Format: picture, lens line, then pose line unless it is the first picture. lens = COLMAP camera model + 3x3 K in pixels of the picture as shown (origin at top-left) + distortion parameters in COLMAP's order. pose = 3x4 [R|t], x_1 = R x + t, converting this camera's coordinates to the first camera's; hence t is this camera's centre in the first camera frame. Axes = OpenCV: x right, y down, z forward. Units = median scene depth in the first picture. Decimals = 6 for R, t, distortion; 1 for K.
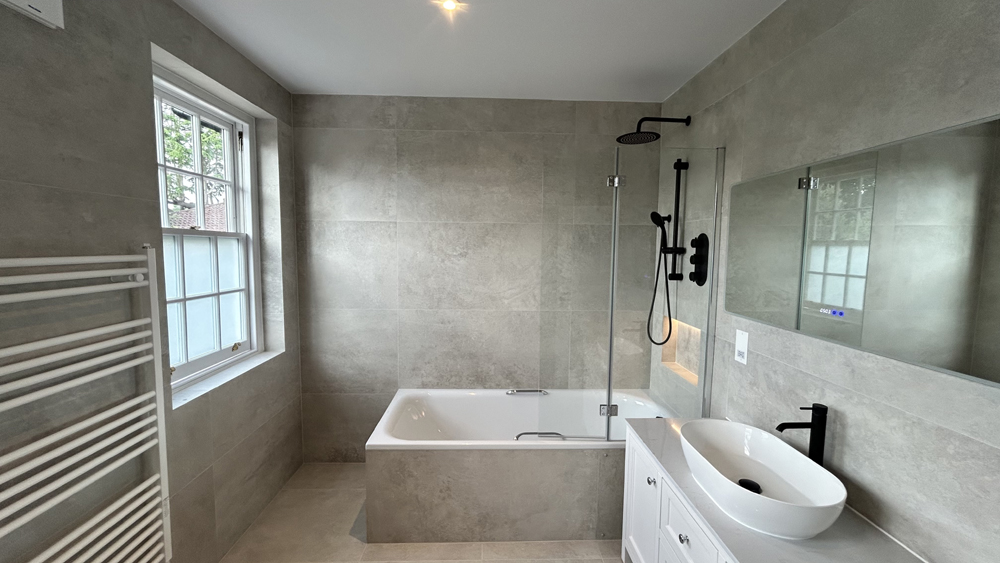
lens RADIAL K [[404.3, 0, 500.9], [0, 404.3, 280.1], [0, 0, 1]] dist [-0.000443, 0.000464]
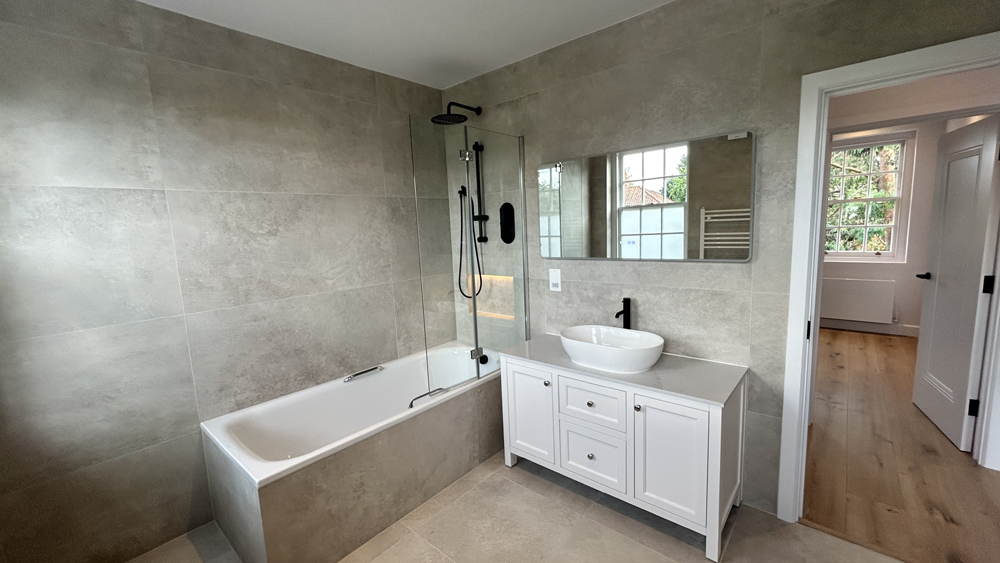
lens RADIAL K [[404.3, 0, 500.9], [0, 404.3, 280.1], [0, 0, 1]] dist [-0.000443, 0.000464]
pose [[0.677900, -0.138990, 0.721896, -0.391518], [0.113632, 0.989974, 0.083898, 0.016183], [-0.726319, 0.025156, 0.686897, 0.106416]]
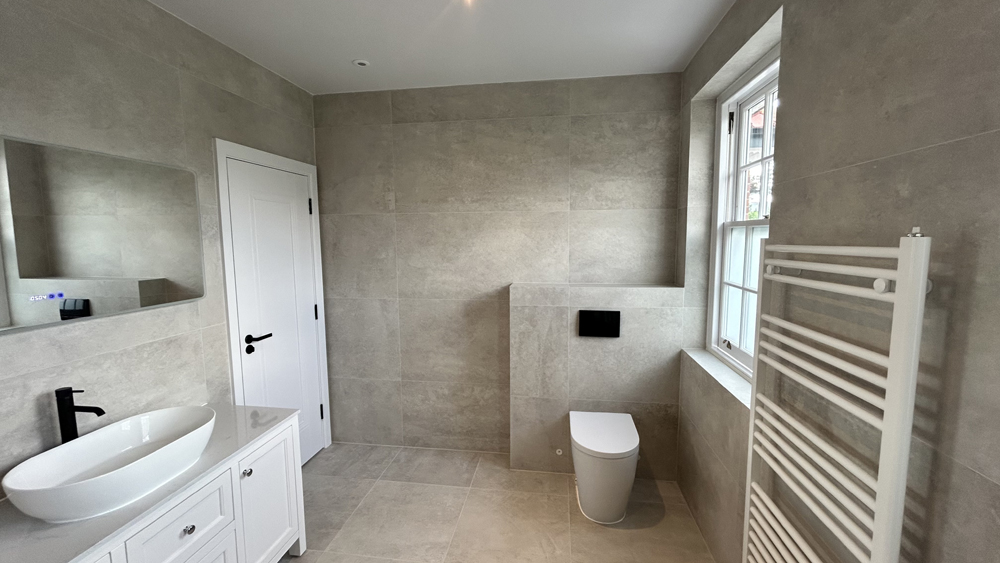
lens RADIAL K [[404.3, 0, 500.9], [0, 404.3, 280.1], [0, 0, 1]] dist [-0.000443, 0.000464]
pose [[-0.984284, -0.022550, 0.175146, -0.231147], [0.010830, 0.982238, 0.187326, -0.068043], [-0.176259, 0.186279, -0.966557, 0.864948]]
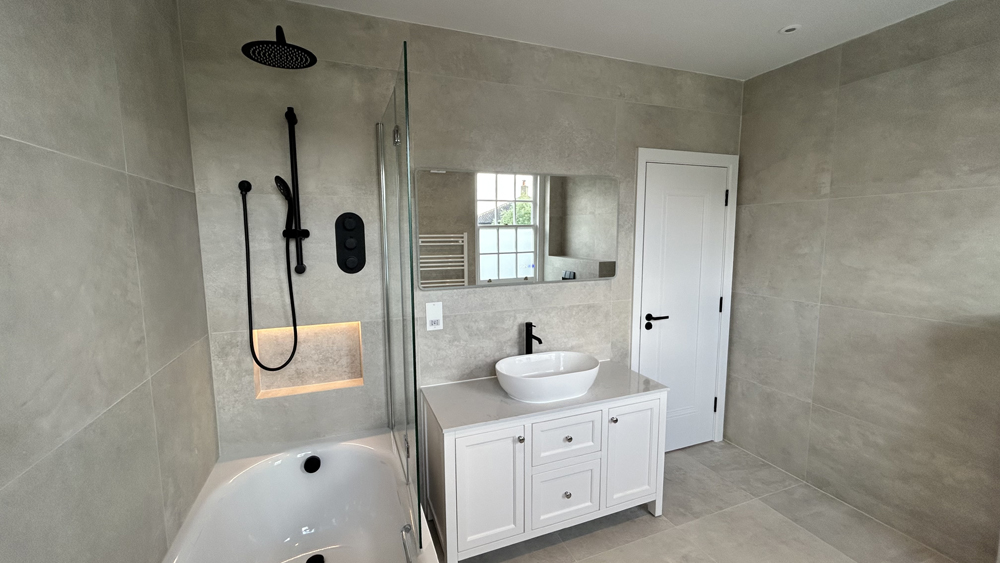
lens RADIAL K [[404.3, 0, 500.9], [0, 404.3, 280.1], [0, 0, 1]] dist [-0.000443, 0.000464]
pose [[-0.333832, -0.117646, 0.935263, -0.356003], [0.083402, 0.984604, 0.153622, -0.064395], [-0.938936, 0.129287, -0.318880, 0.805635]]
